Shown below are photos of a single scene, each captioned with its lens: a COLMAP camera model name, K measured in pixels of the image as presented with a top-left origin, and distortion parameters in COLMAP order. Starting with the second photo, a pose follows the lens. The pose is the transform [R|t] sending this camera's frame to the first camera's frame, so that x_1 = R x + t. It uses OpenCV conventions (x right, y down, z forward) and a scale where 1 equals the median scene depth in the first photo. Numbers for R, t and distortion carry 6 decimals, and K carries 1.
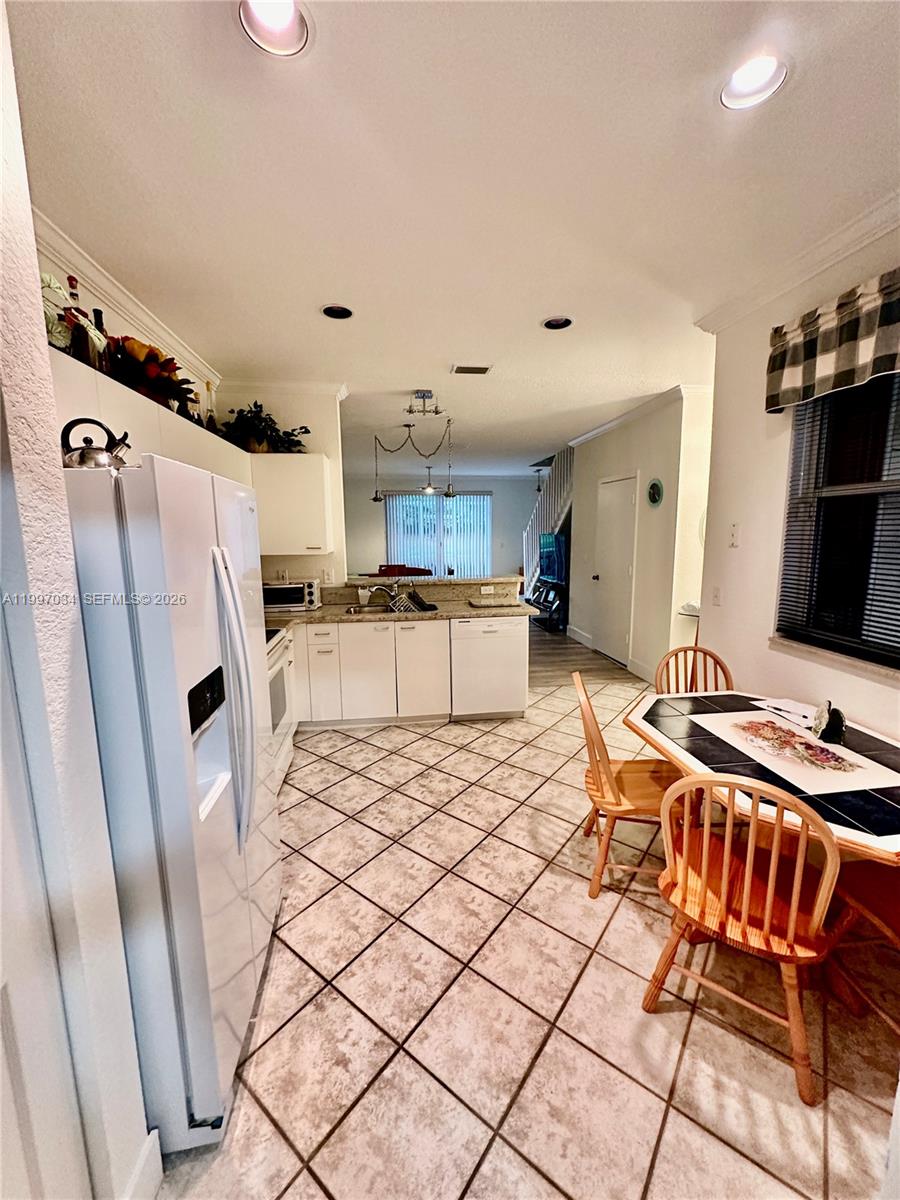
lens RADIAL K [[474.1, 0, 451.9], [0, 474.1, 599.1], [0, 0, 1]] dist [-0.000866, 0.000170]
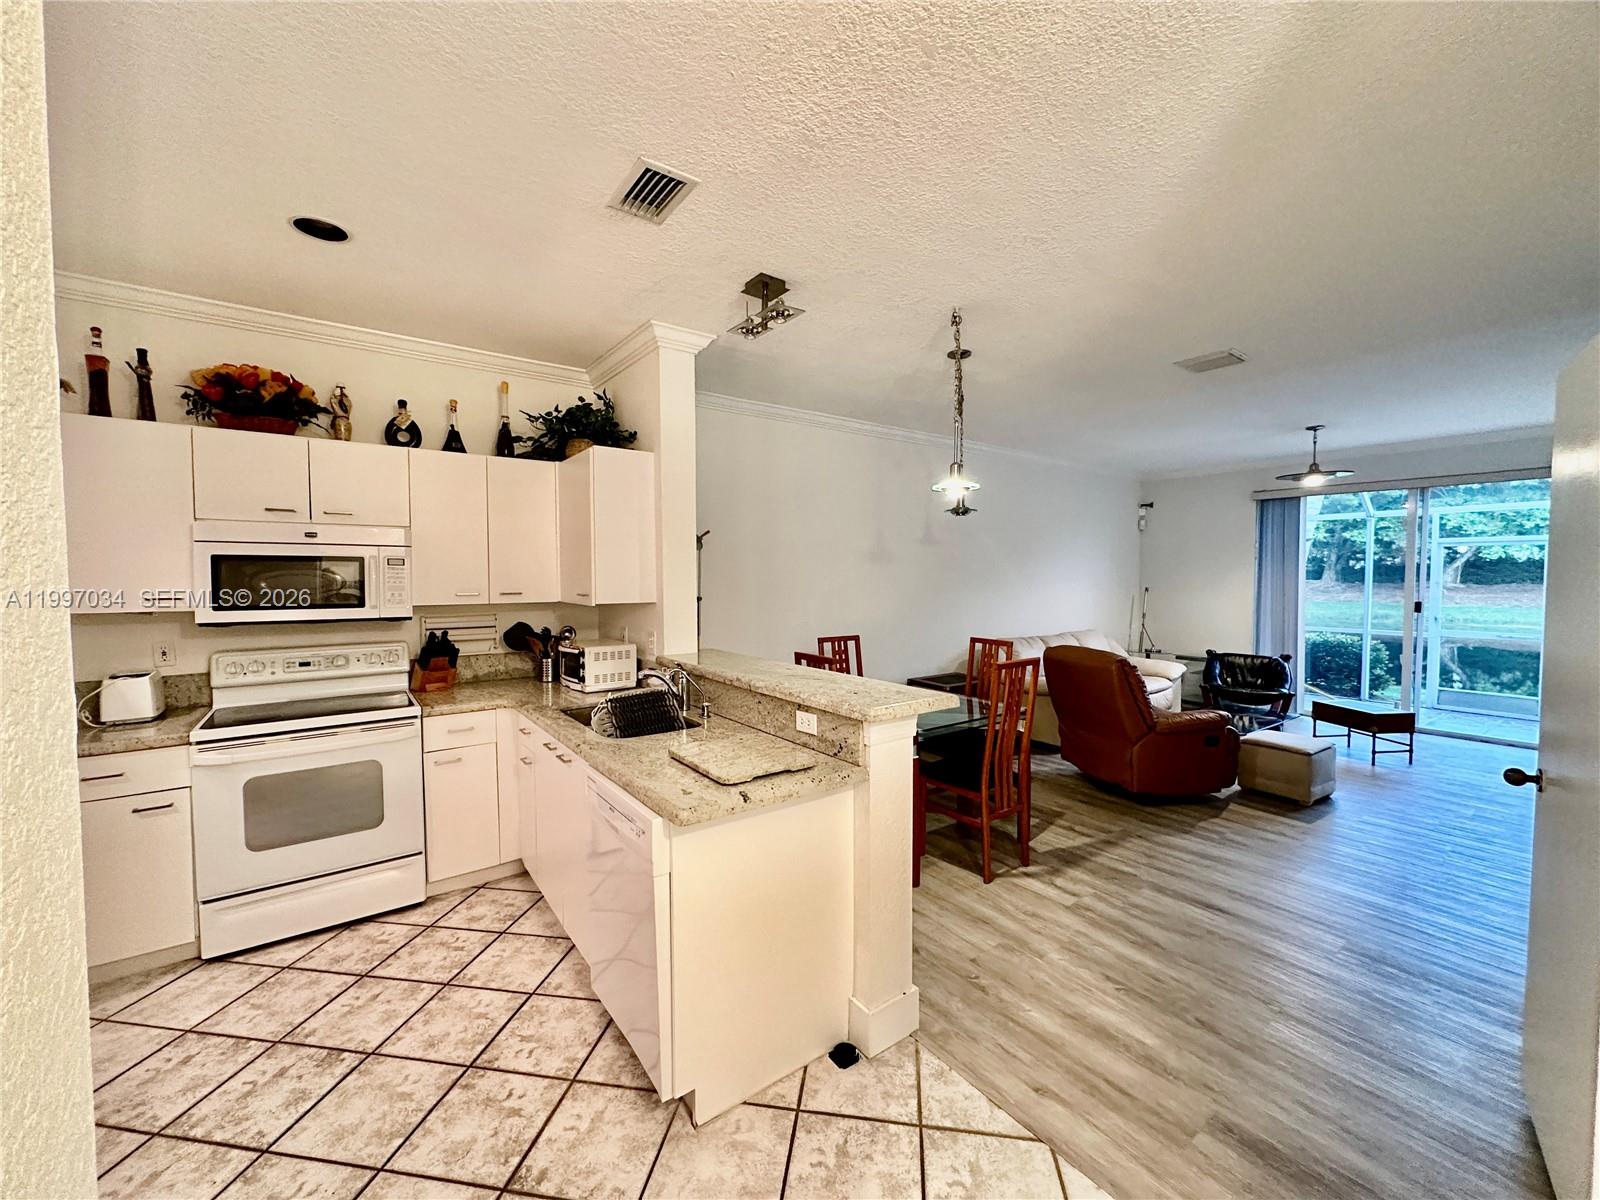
lens RADIAL K [[632.2, 0, 798.2], [0, 632.2, 598.4], [0, 0, 1]] dist [-0.000866, 0.000170]
pose [[0.484509, 0.042493, -0.873754, 0.886204], [-0.132028, 0.990930, -0.025019, -0.180694], [0.864766, 0.127482, 0.485725, 1.262817]]
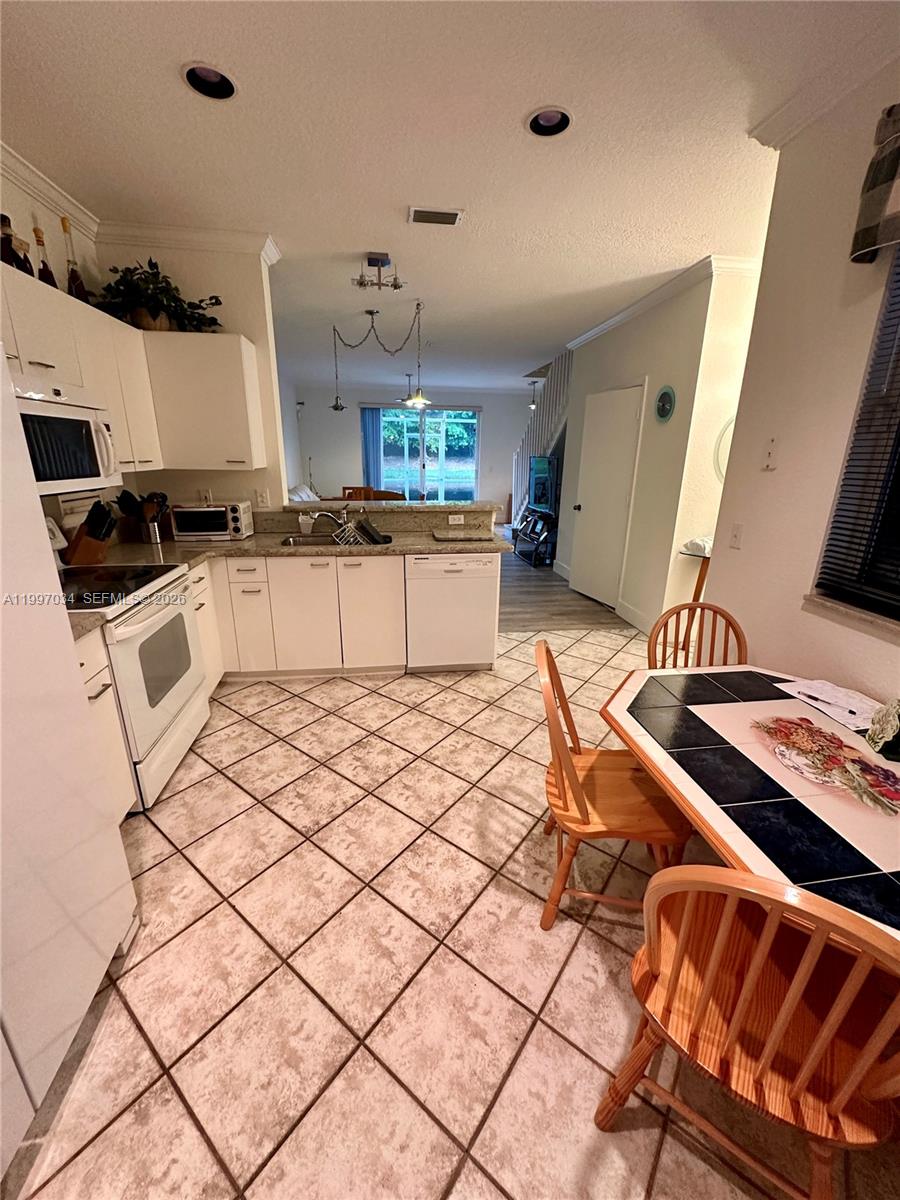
lens RADIAL K [[474.1, 0, 451.1], [0, 474.1, 598.6], [0, 0, 1]] dist [-0.000866, 0.000170]
pose [[0.999686, 0.020967, 0.013757, 0.099127], [-0.022815, 0.988134, 0.151889, -0.013964], [-0.010409, -0.152155, 0.988302, 0.258995]]
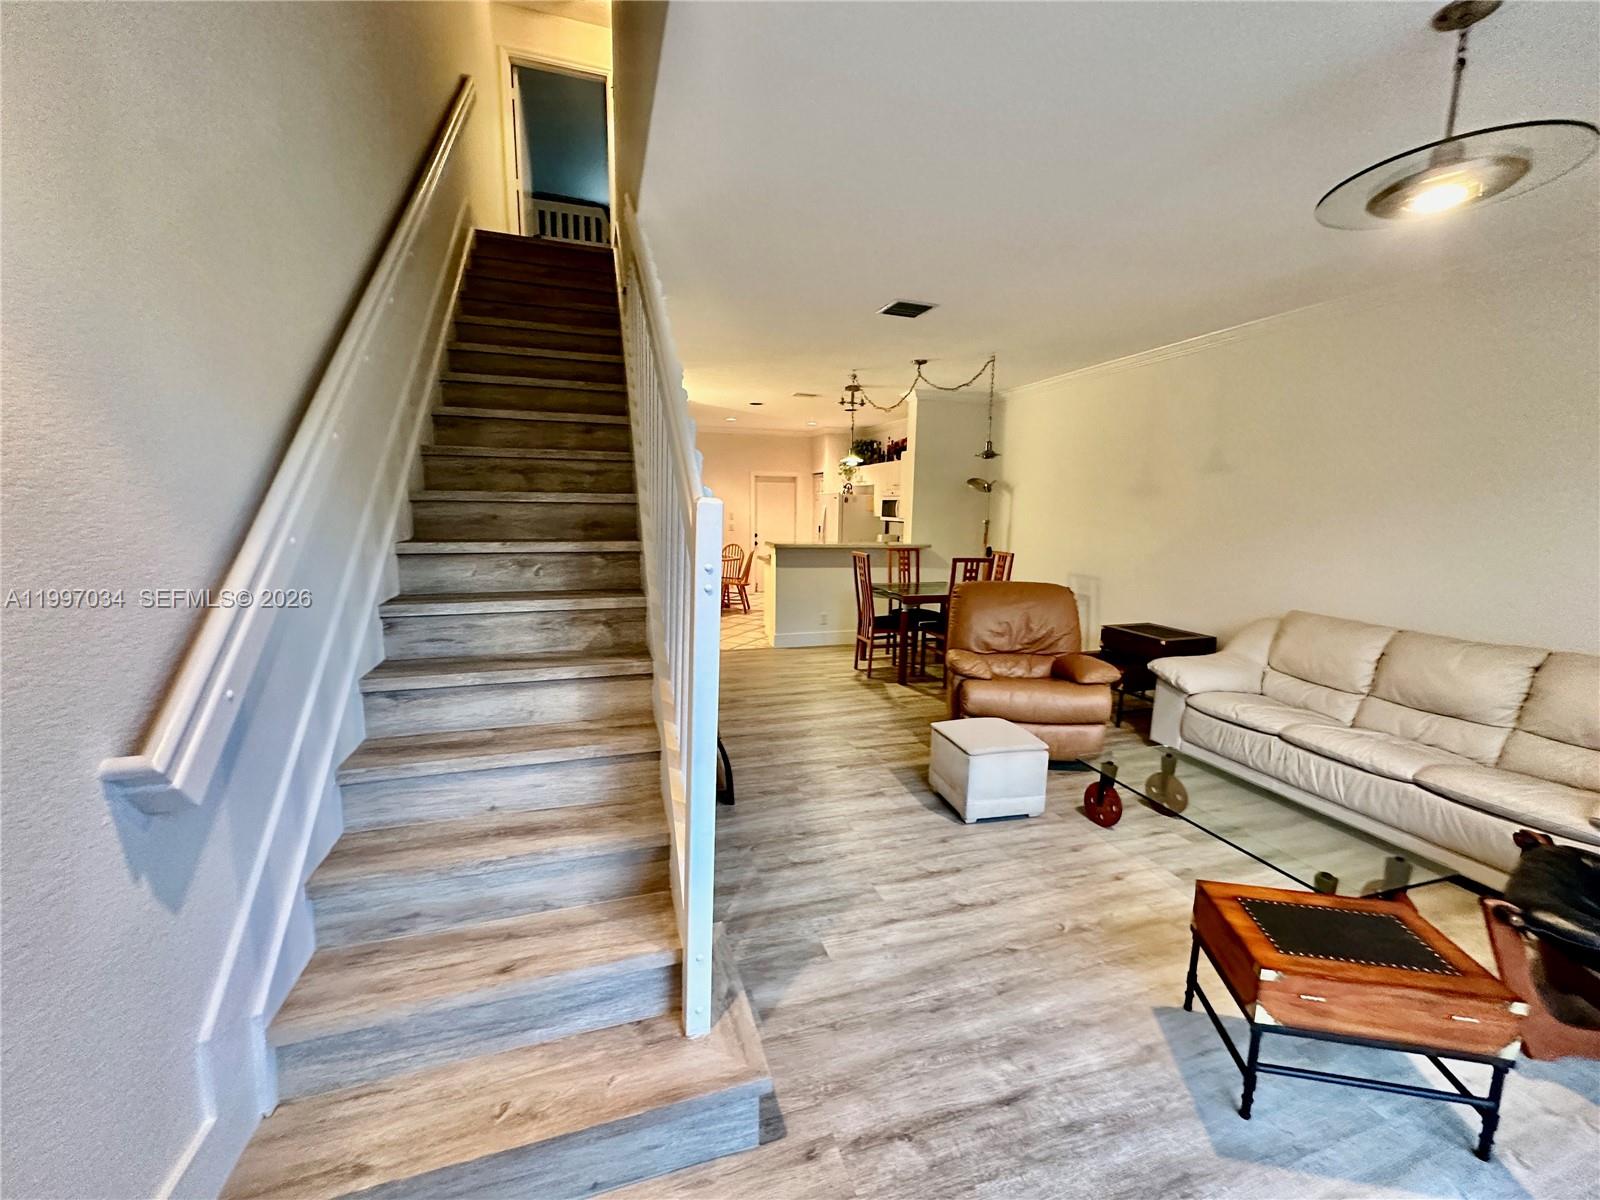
lens RADIAL K [[632.2, 0, 796.5], [0, 632.2, 598.1], [0, 0, 1]] dist [-0.000866, 0.000170]
pose [[-0.983901, 0.015681, -0.178026, 0.627499], [-0.035678, 0.958857, 0.281637, -0.617846], [0.175118, 0.283455, -0.942861, 4.410221]]
